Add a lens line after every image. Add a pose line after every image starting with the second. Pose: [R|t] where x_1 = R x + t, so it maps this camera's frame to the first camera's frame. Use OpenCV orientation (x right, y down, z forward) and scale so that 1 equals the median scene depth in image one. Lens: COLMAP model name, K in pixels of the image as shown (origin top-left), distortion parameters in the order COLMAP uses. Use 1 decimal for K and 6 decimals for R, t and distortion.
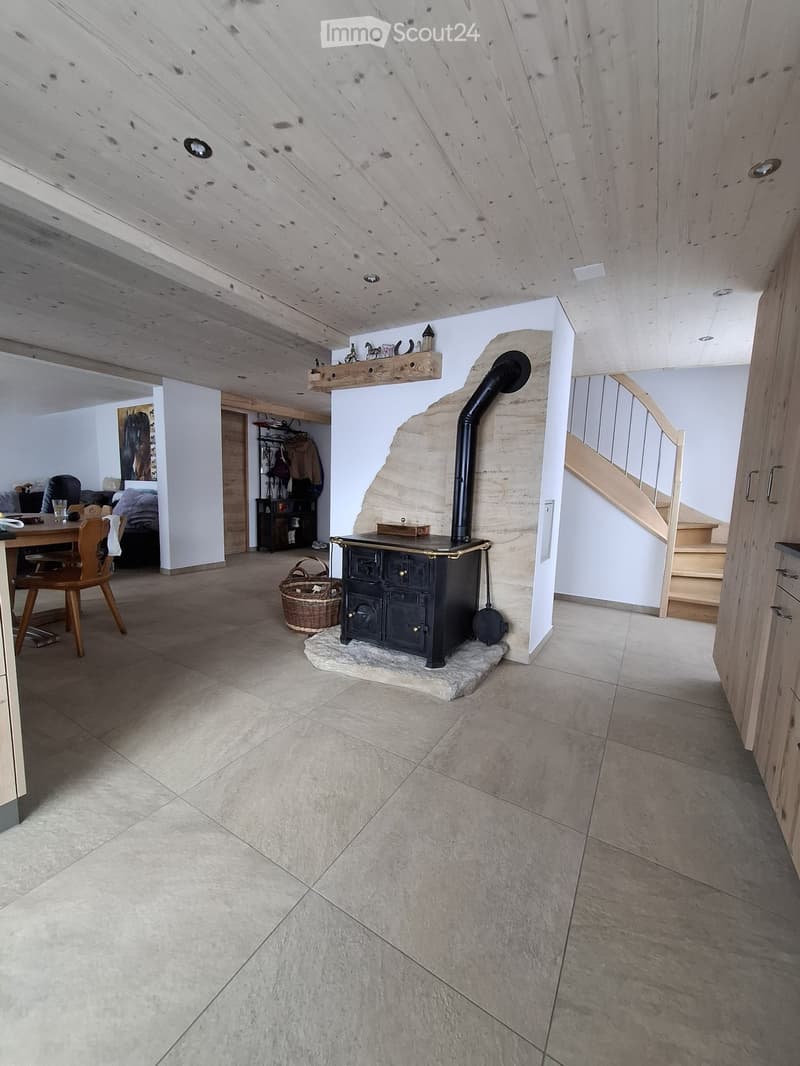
lens RADIAL K [[417.6, 0, 401.5], [0, 417.6, 535.8], [0, 0, 1]] dist [-0.002990, 0.000395]
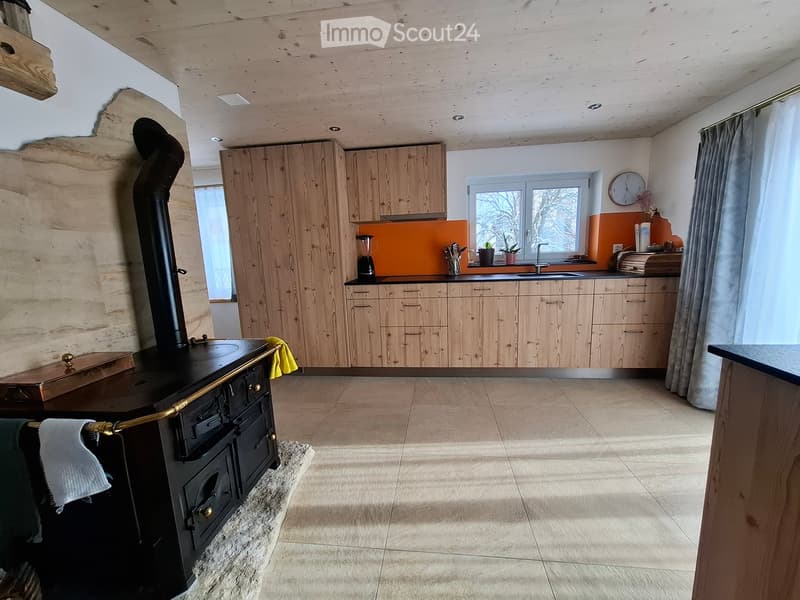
lens RADIAL K [[313.4, 0, 402.1], [0, 313.4, 300.2], [0, 0, 1]] dist [-0.002990, 0.000395]
pose [[-0.412529, -0.154896, 0.897679, -0.496051], [0.135319, 0.964084, 0.228540, -0.137042], [-0.900838, 0.215752, -0.376752, 0.726505]]
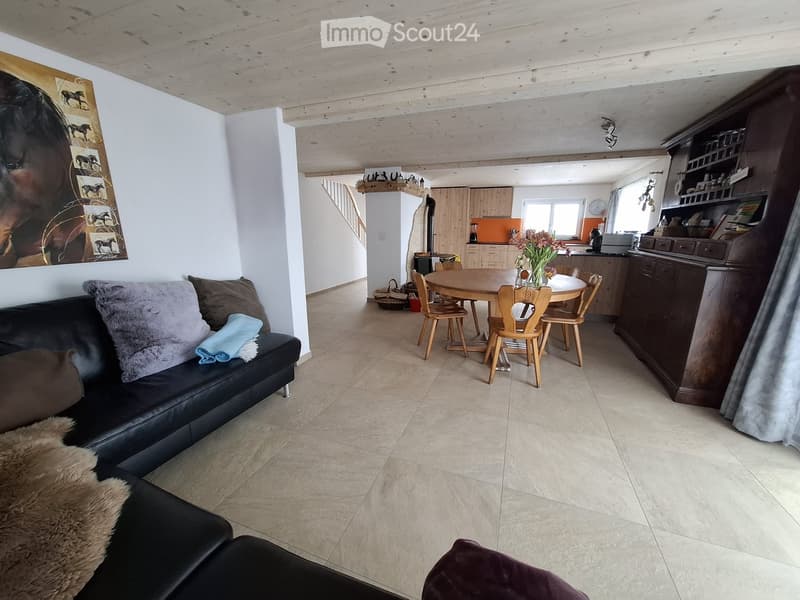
lens RADIAL K [[313.4, 0, 408.6], [0, 313.4, 299.5], [0, 0, 1]] dist [-0.002990, 0.000395]
pose [[-0.207127, -0.246343, 0.946791, -2.014542], [0.108852, 0.955966, 0.272544, -0.298384], [-0.972239, 0.159512, -0.171191, 1.506182]]
